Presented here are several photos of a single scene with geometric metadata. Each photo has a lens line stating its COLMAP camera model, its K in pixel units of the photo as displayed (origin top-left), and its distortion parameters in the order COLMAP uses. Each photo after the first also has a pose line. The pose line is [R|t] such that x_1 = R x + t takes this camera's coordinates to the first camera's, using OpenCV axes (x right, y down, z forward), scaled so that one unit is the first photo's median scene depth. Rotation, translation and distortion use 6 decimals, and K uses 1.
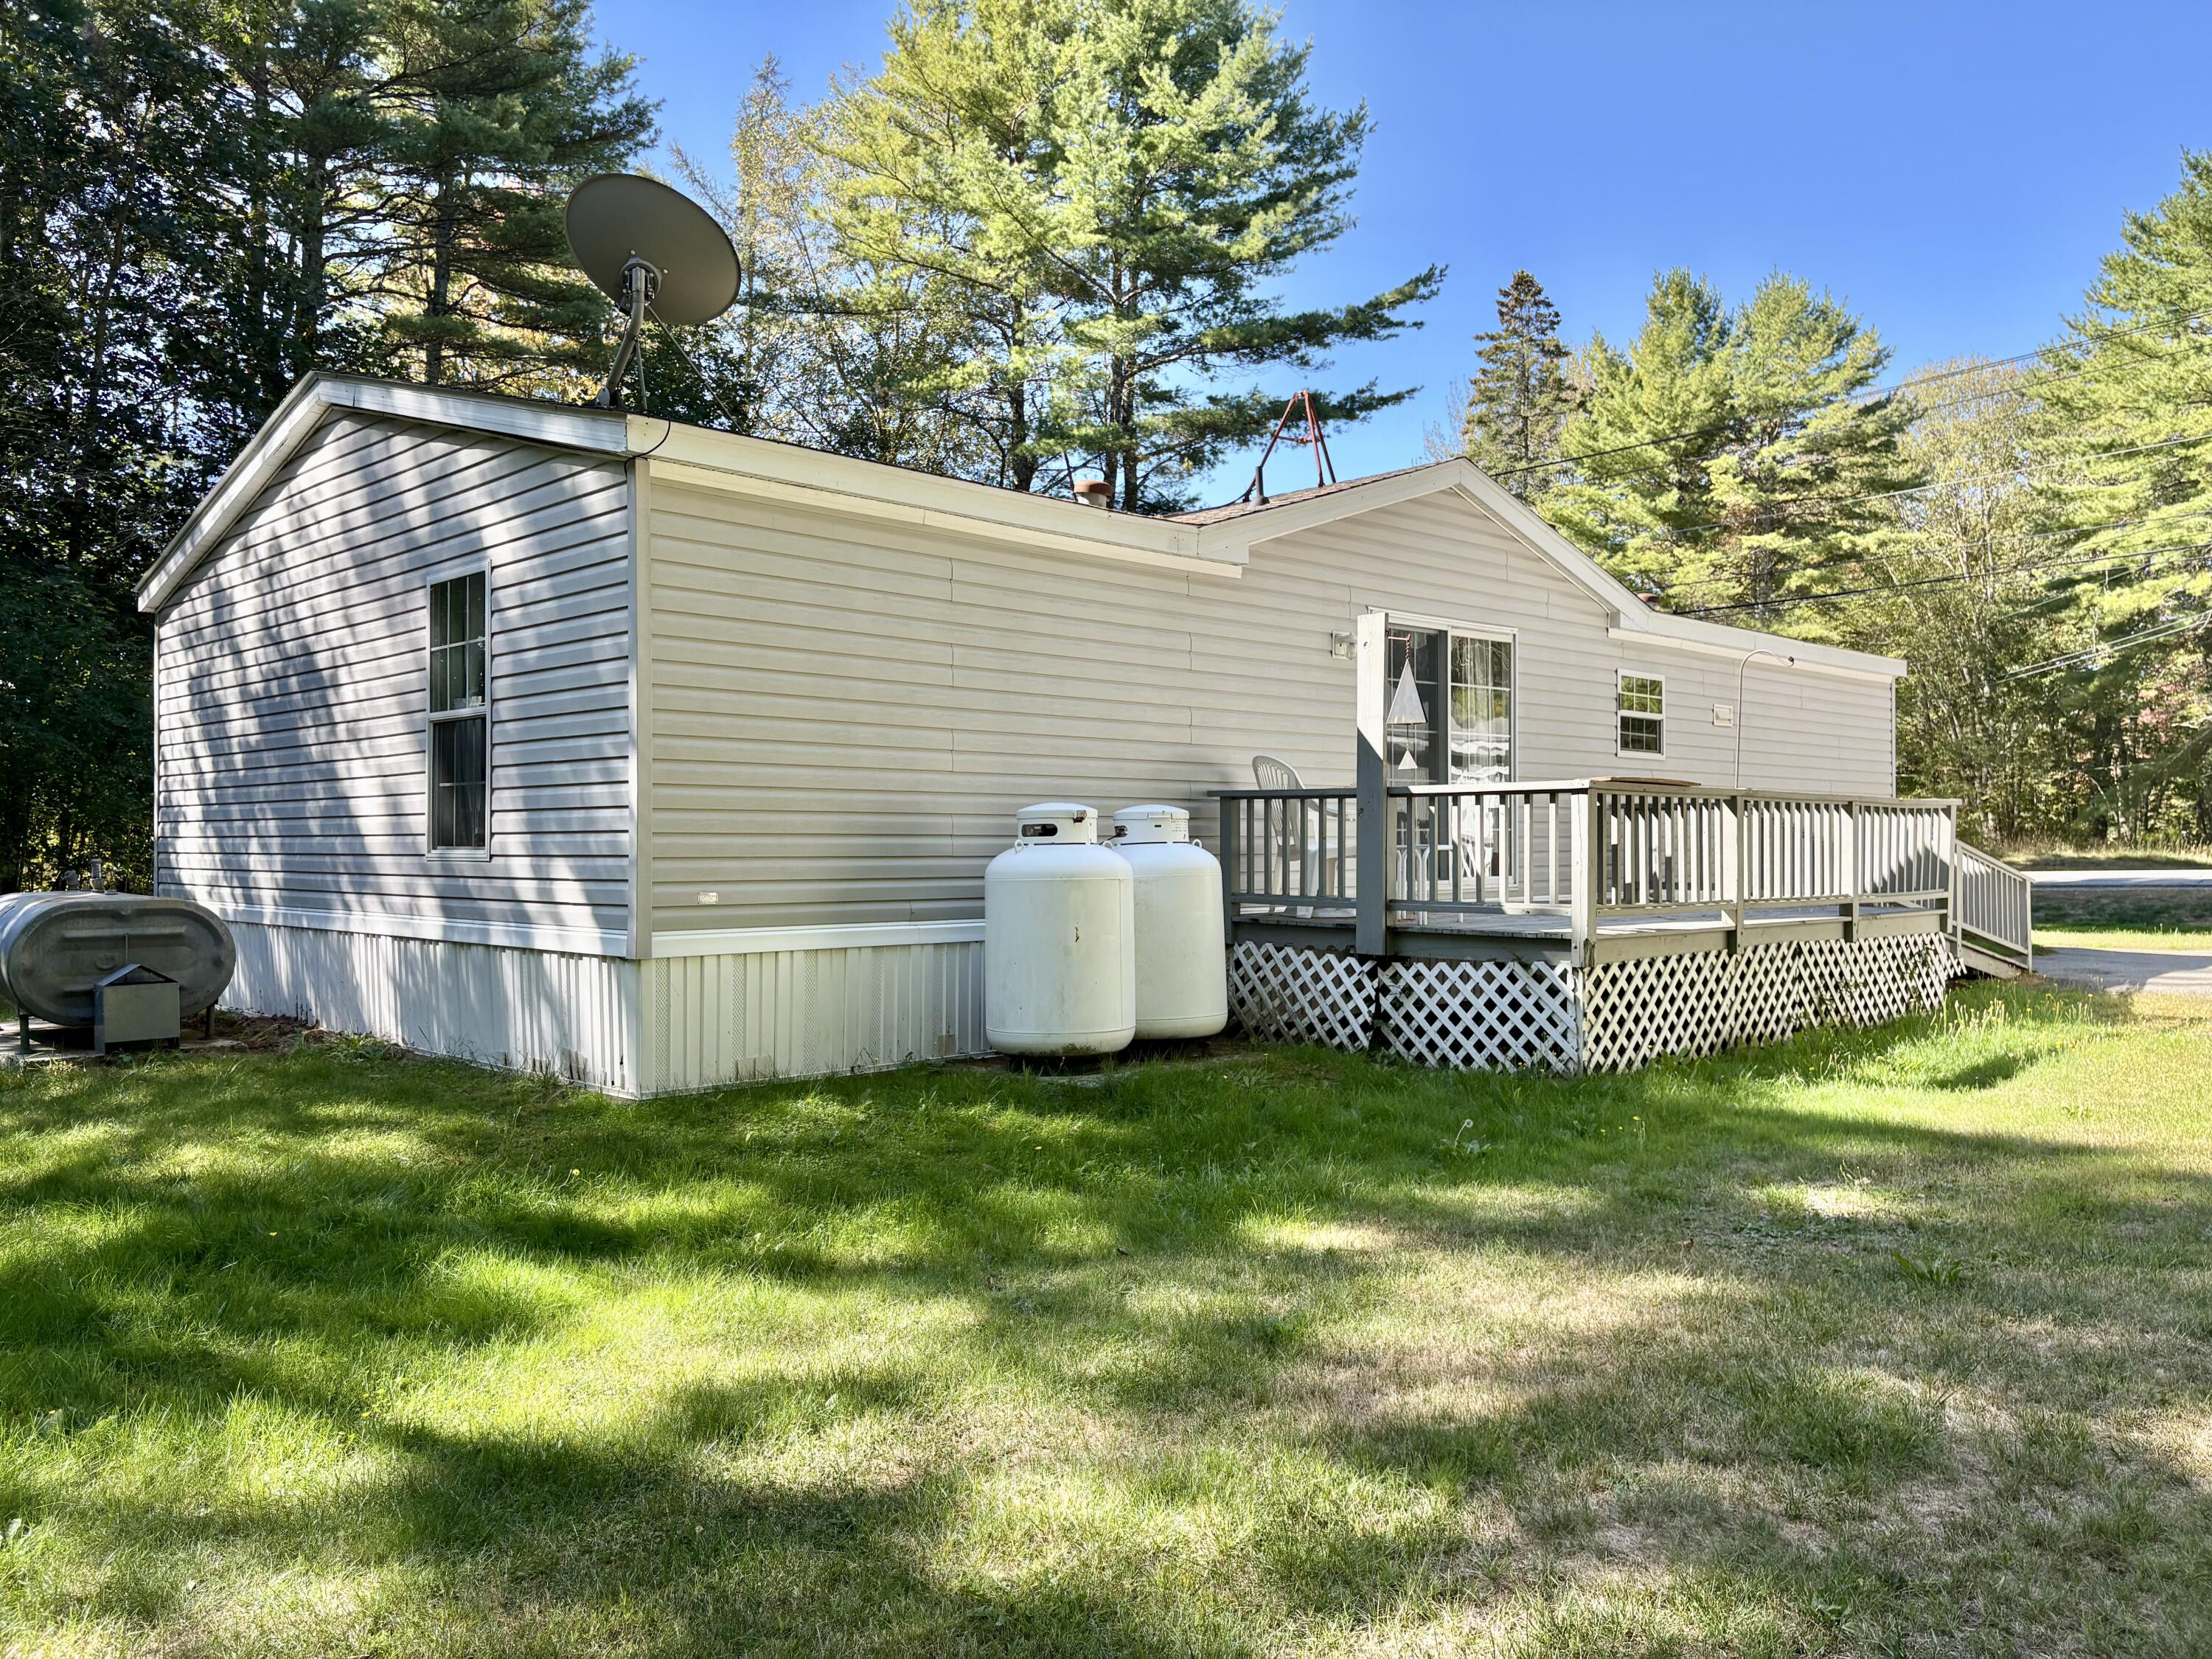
lens RADIAL K [[1647.0, 0, 1106.0], [0, 1647.0, 829.5], [0, 0, 1]] dist [0.009889, 0.006292]
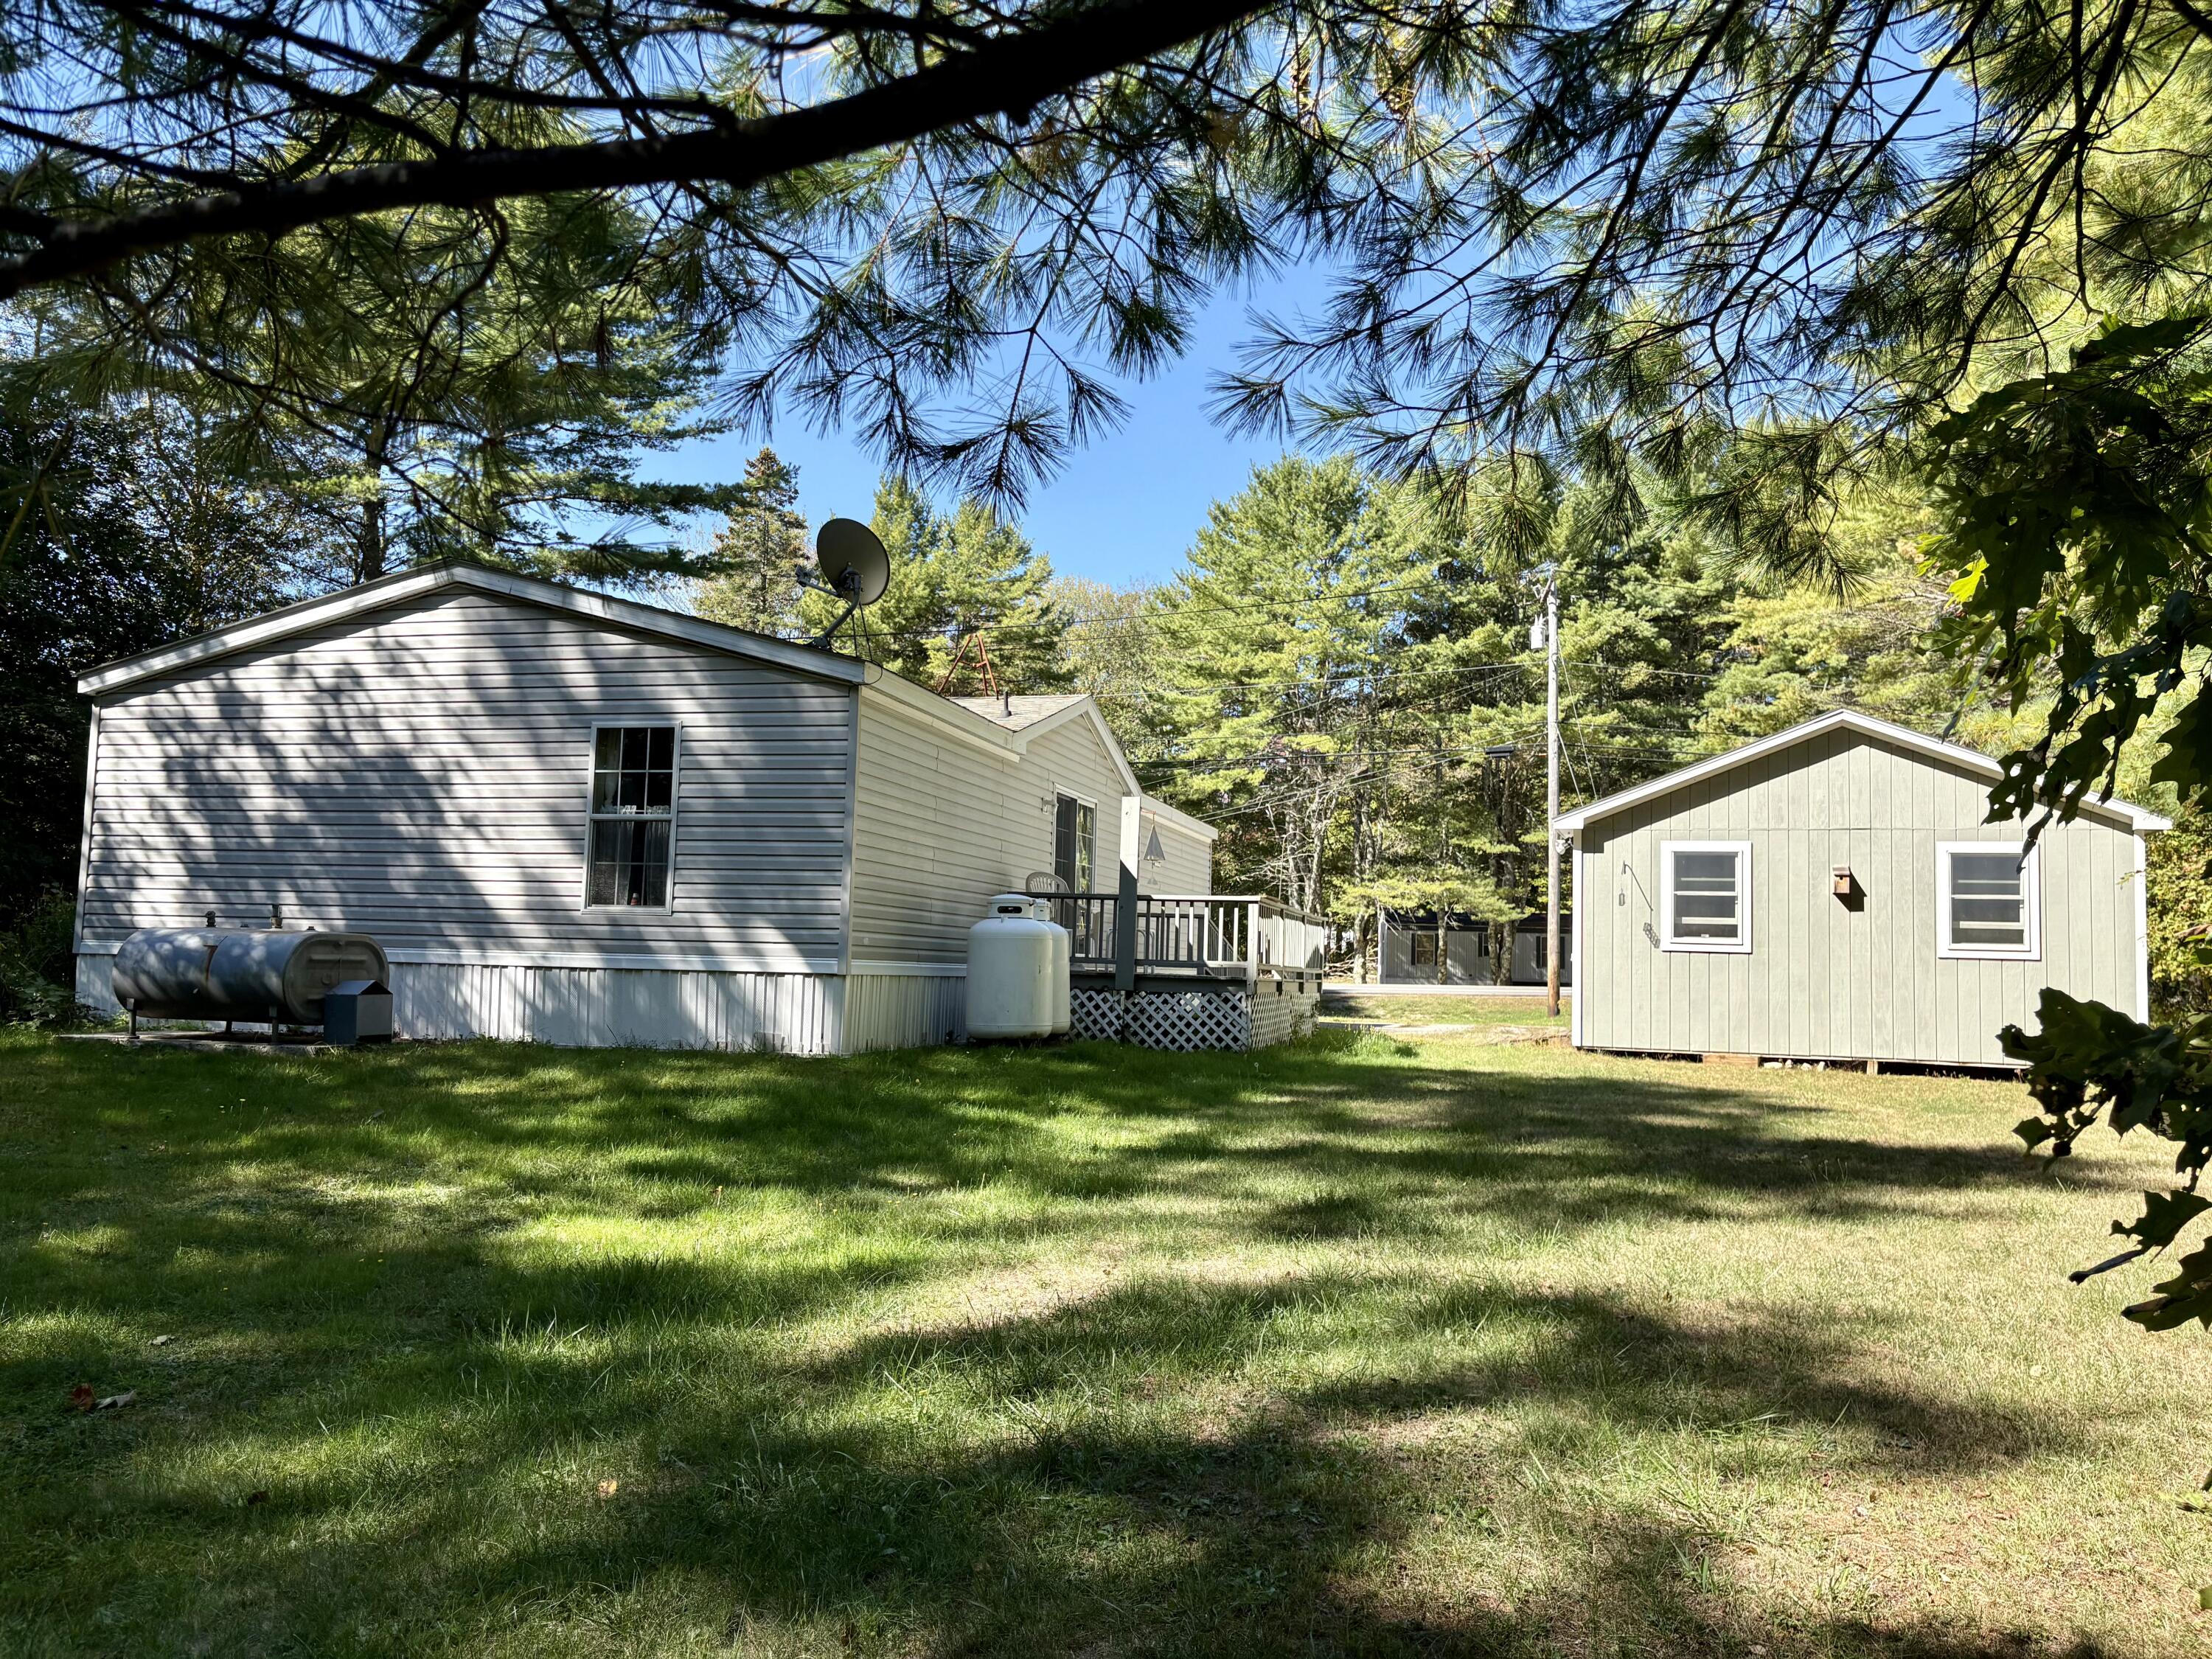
lens RADIAL K [[1657.6, 0, 1106.0], [0, 1657.6, 829.5], [0, 0, 1]] dist [0.059234, -0.085442]
pose [[0.849701, 0.067752, 0.522893, -0.771619], [-0.030024, 0.996318, -0.080304, 0.047368], [-0.526408, 0.052535, 0.848607, -0.481067]]
